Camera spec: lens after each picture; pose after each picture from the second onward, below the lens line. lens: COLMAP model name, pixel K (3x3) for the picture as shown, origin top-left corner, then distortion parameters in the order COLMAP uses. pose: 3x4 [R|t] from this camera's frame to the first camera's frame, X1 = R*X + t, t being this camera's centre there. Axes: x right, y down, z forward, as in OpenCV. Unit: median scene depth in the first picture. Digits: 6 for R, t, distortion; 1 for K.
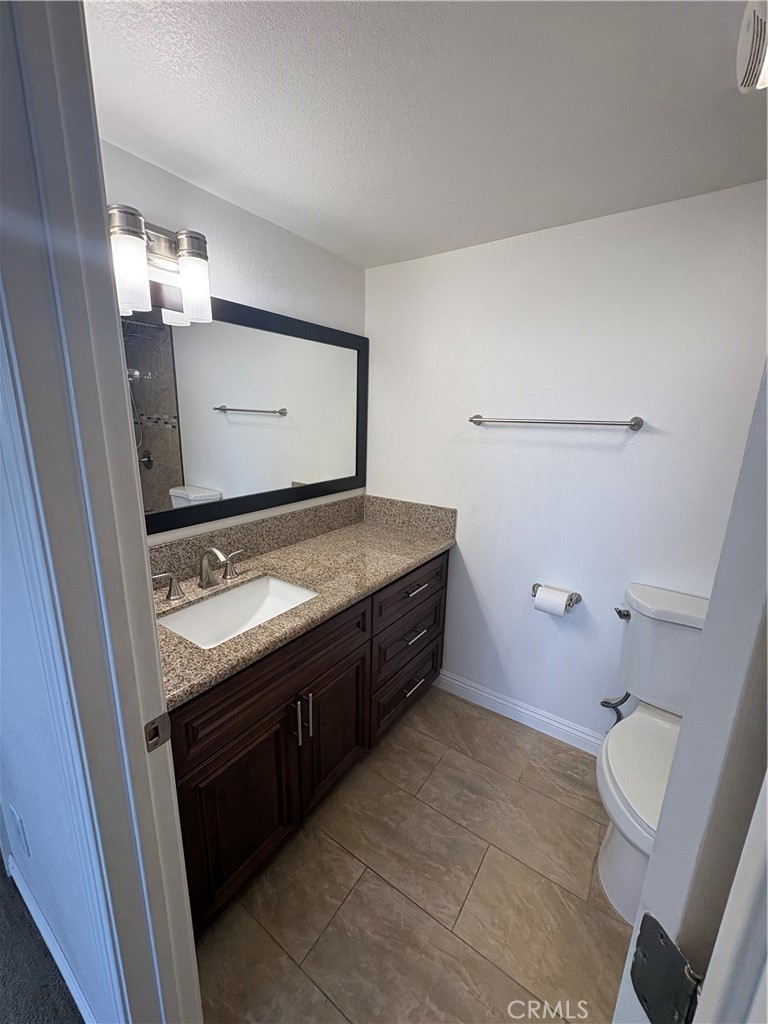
lens RADIAL K [[407.4, 0, 382.0], [0, 407.4, 512.1], [0, 0, 1]] dist [0.001812, -0.000037]
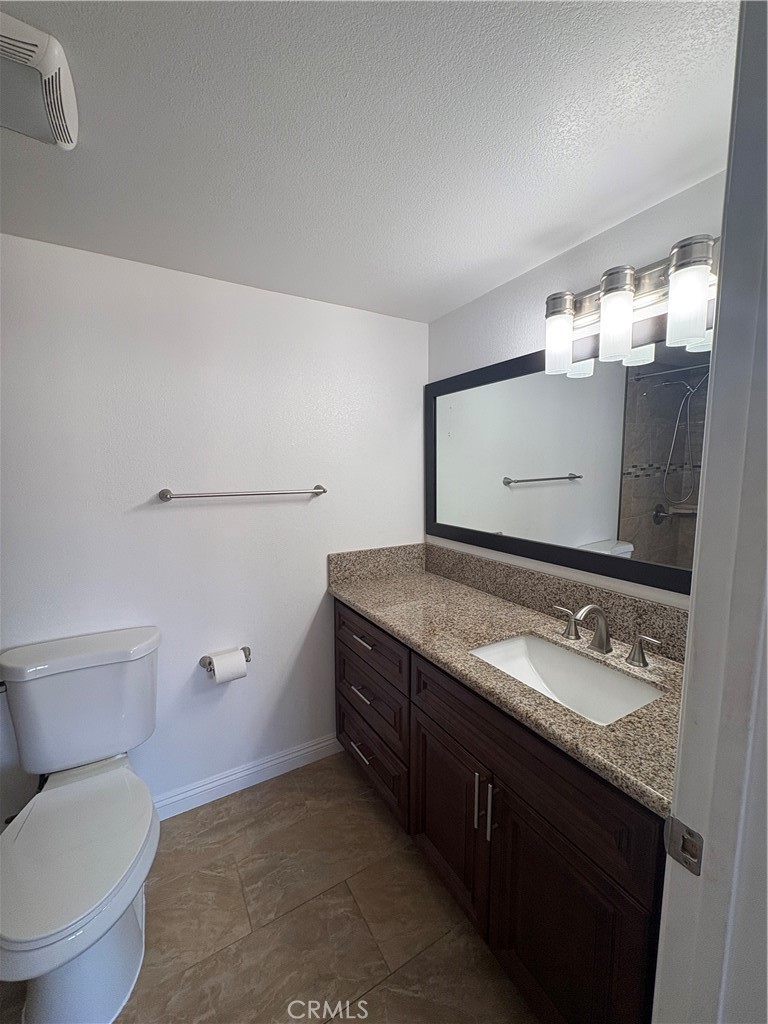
lens RADIAL K [[407.4, 0, 382.0], [0, 407.4, 512.1], [0, 0, 1]] dist [0.001812, -0.000037]
pose [[-0.424915, 0.088641, -0.900883, 0.857514], [-0.215149, 0.956788, 0.195620, -0.277199], [0.879294, 0.276946, -0.387483, 1.326259]]
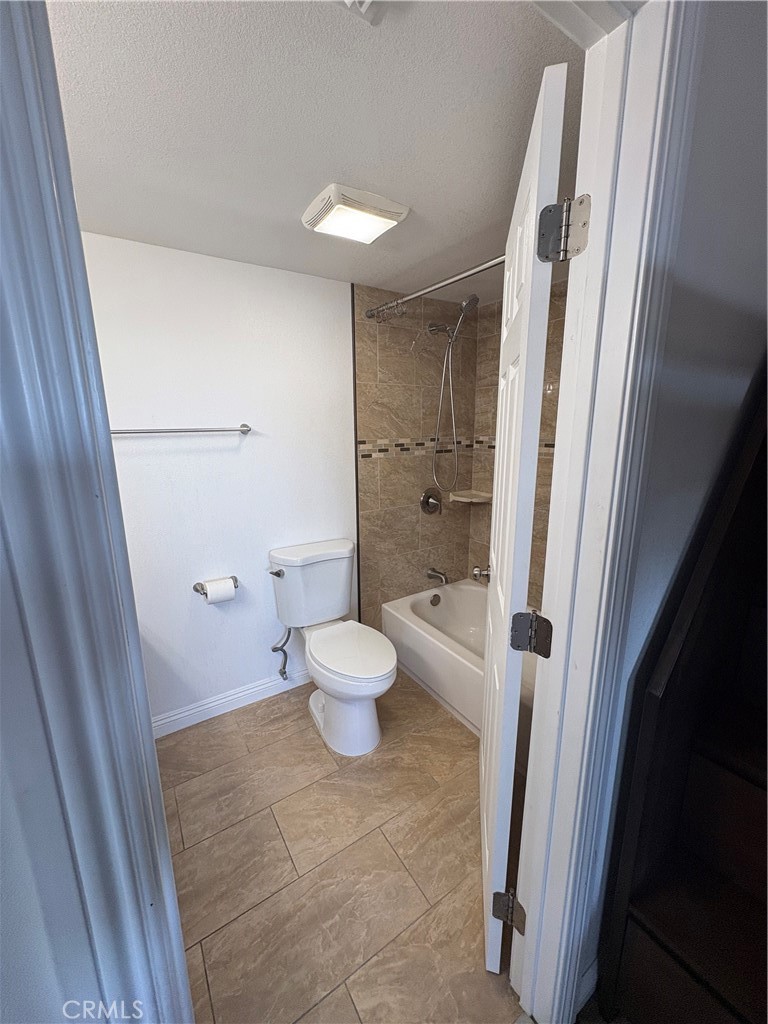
lens RADIAL K [[407.4, 0, 382.0], [0, 407.4, 512.1], [0, 0, 1]] dist [0.001812, -0.000037]
pose [[0.380199, -0.223251, 0.897556, -0.445583], [0.233793, 0.962114, 0.140275, -0.048655], [-0.894868, 0.156510, 0.417990, 0.131094]]
